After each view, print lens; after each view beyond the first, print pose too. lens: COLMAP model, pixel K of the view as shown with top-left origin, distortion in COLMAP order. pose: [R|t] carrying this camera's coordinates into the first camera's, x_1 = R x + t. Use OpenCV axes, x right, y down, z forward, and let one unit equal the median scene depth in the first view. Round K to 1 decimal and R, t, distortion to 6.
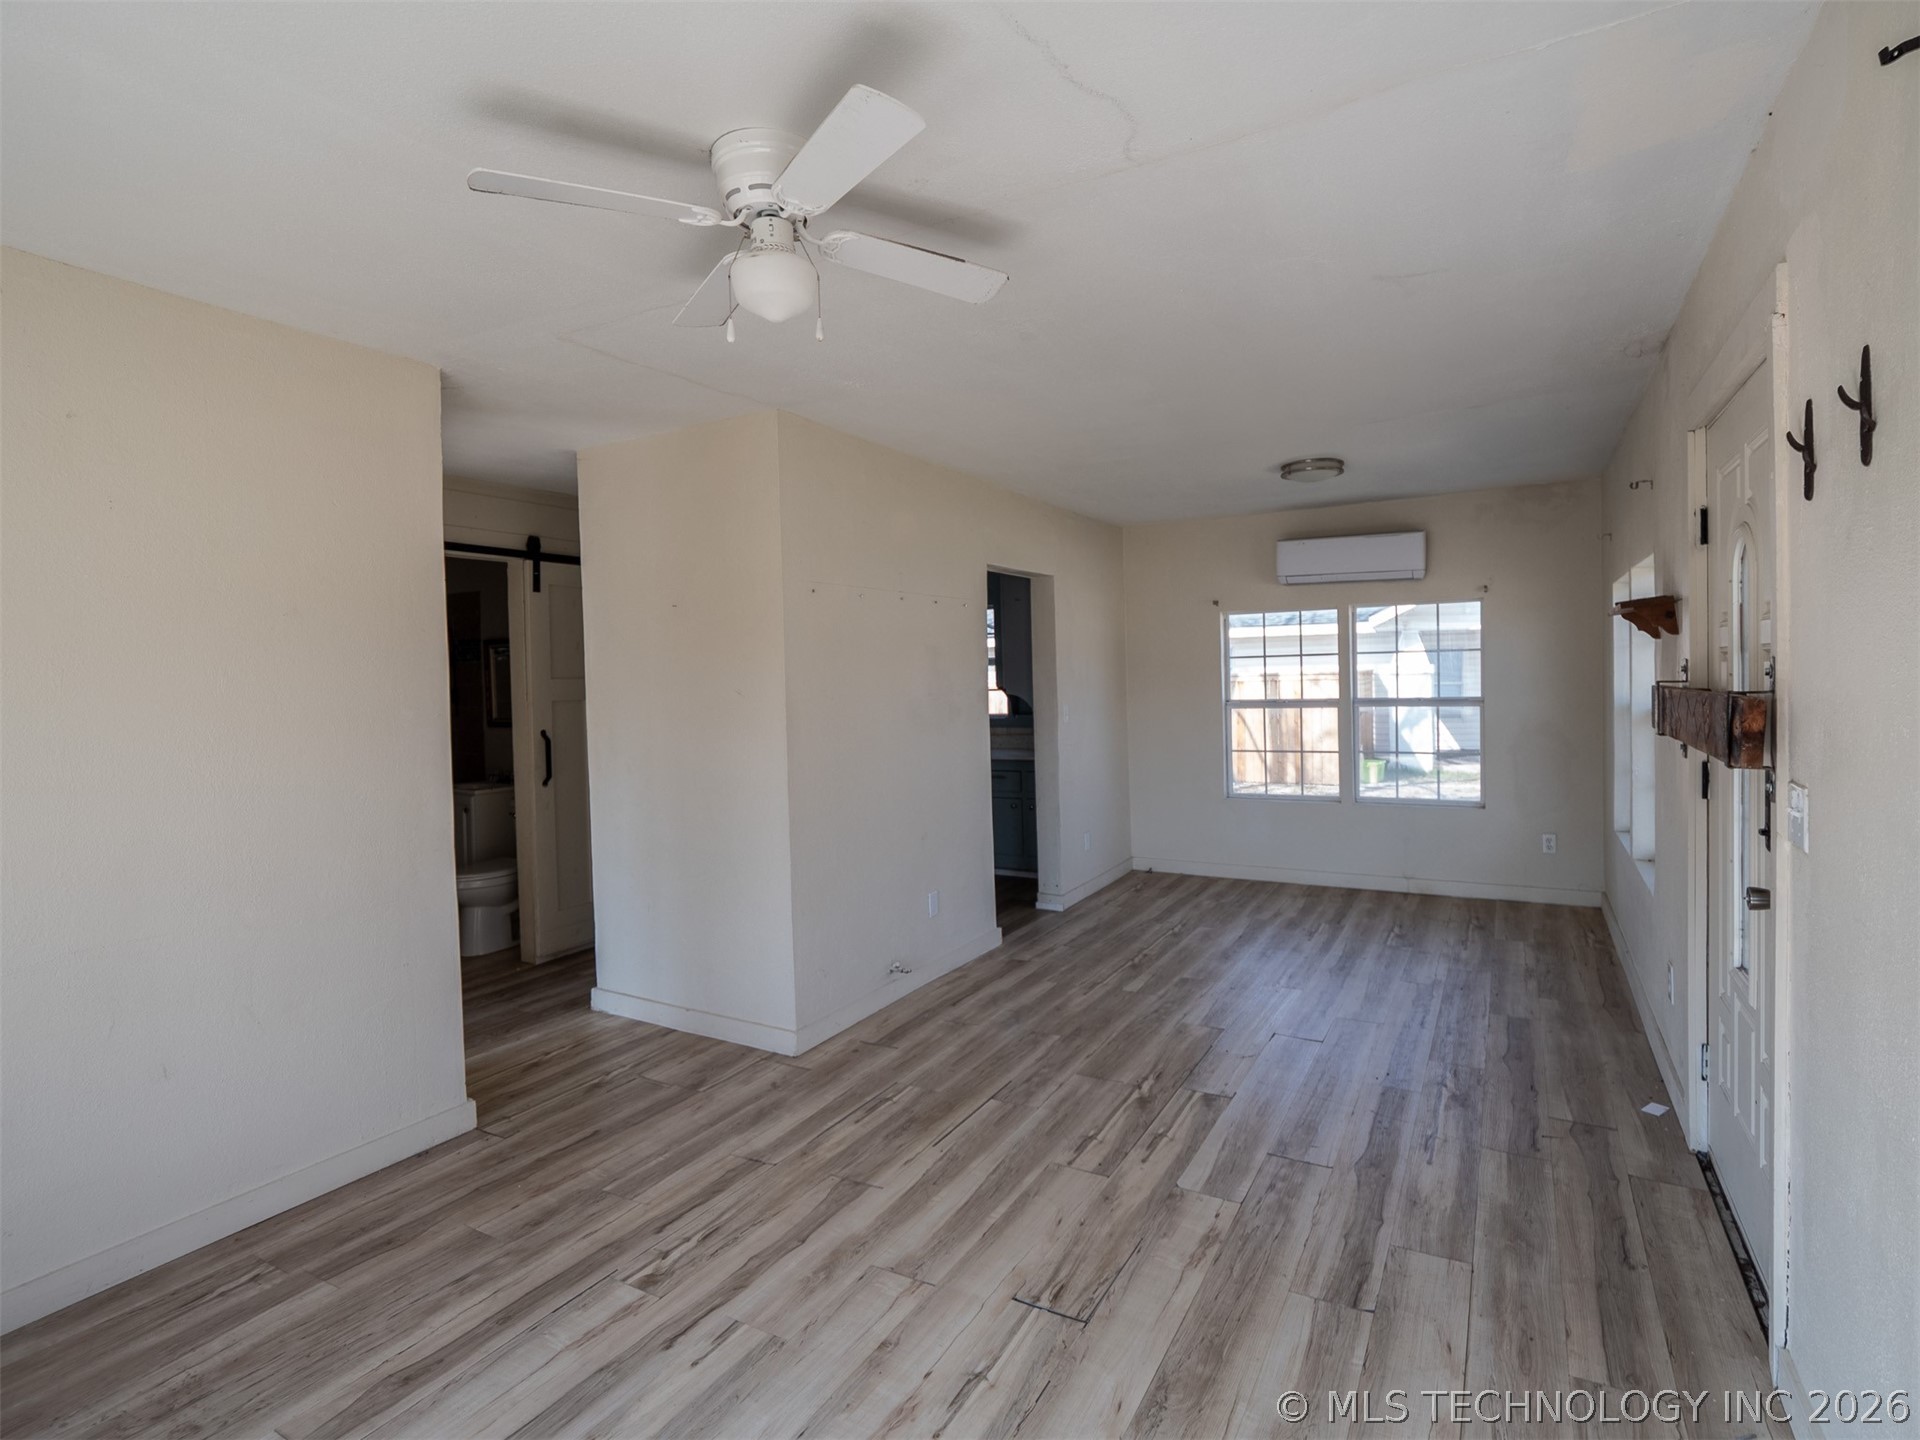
lens RADIAL K [[951.0, 0, 984.5], [0, 951.0, 693.7], [0, 0, 1]] dist [-0.011623, -0.000273]
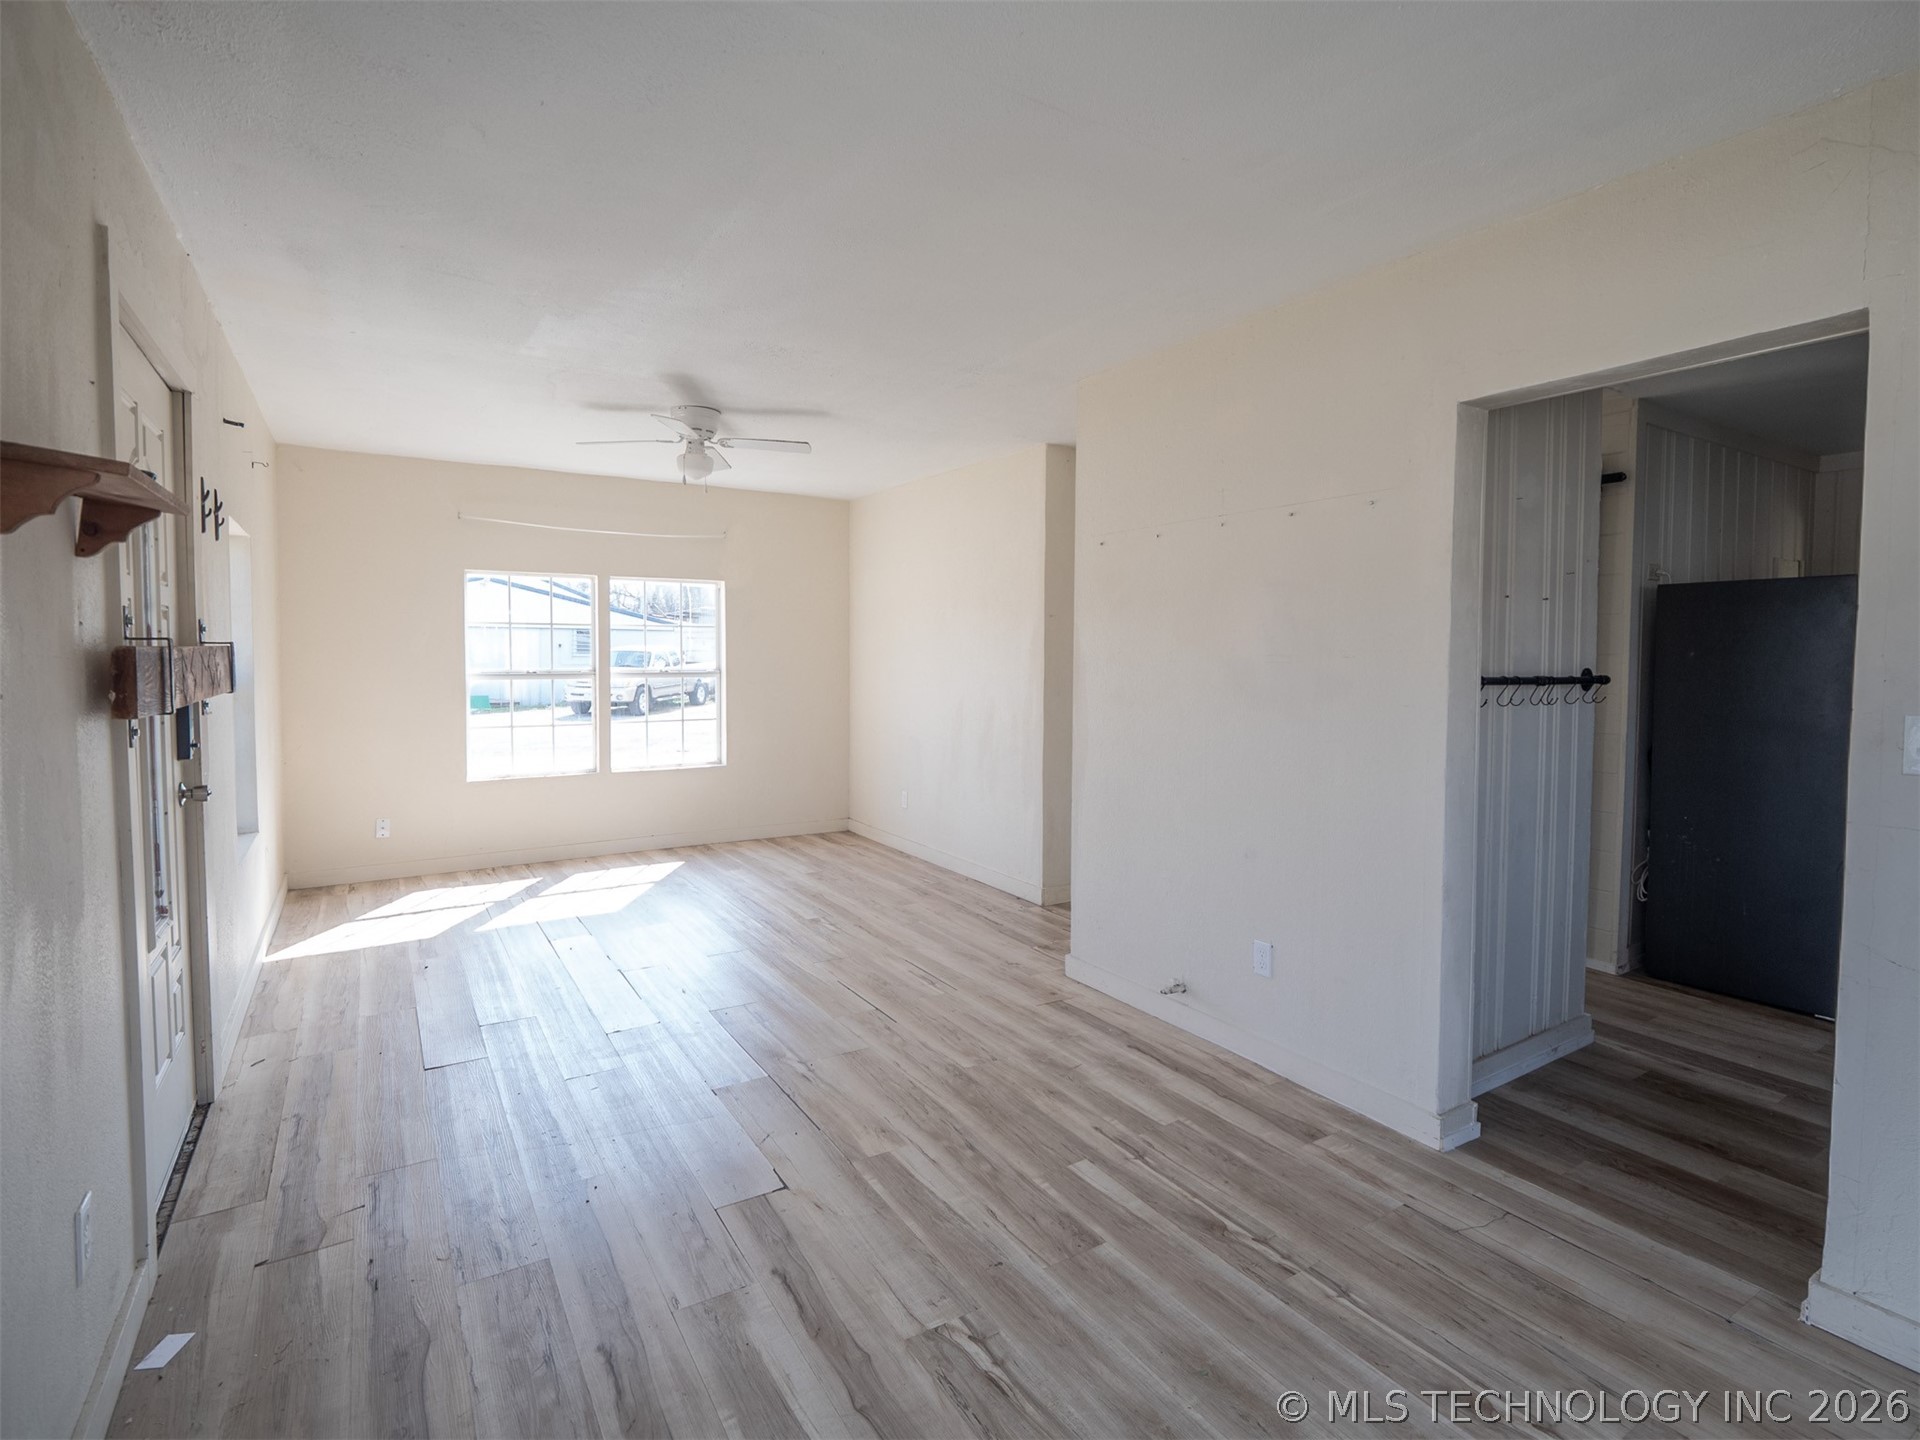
lens RADIAL K [[951.0, 0, 984.5], [0, 951.0, 693.7], [0, 0, 1]] dist [-0.011623, -0.000273]
pose [[-0.472535, 0.060357, -0.879243, 0.762990], [-0.010597, 0.997191, 0.074148, -0.023230], [0.881248, 0.044355, -0.470568, 1.363690]]
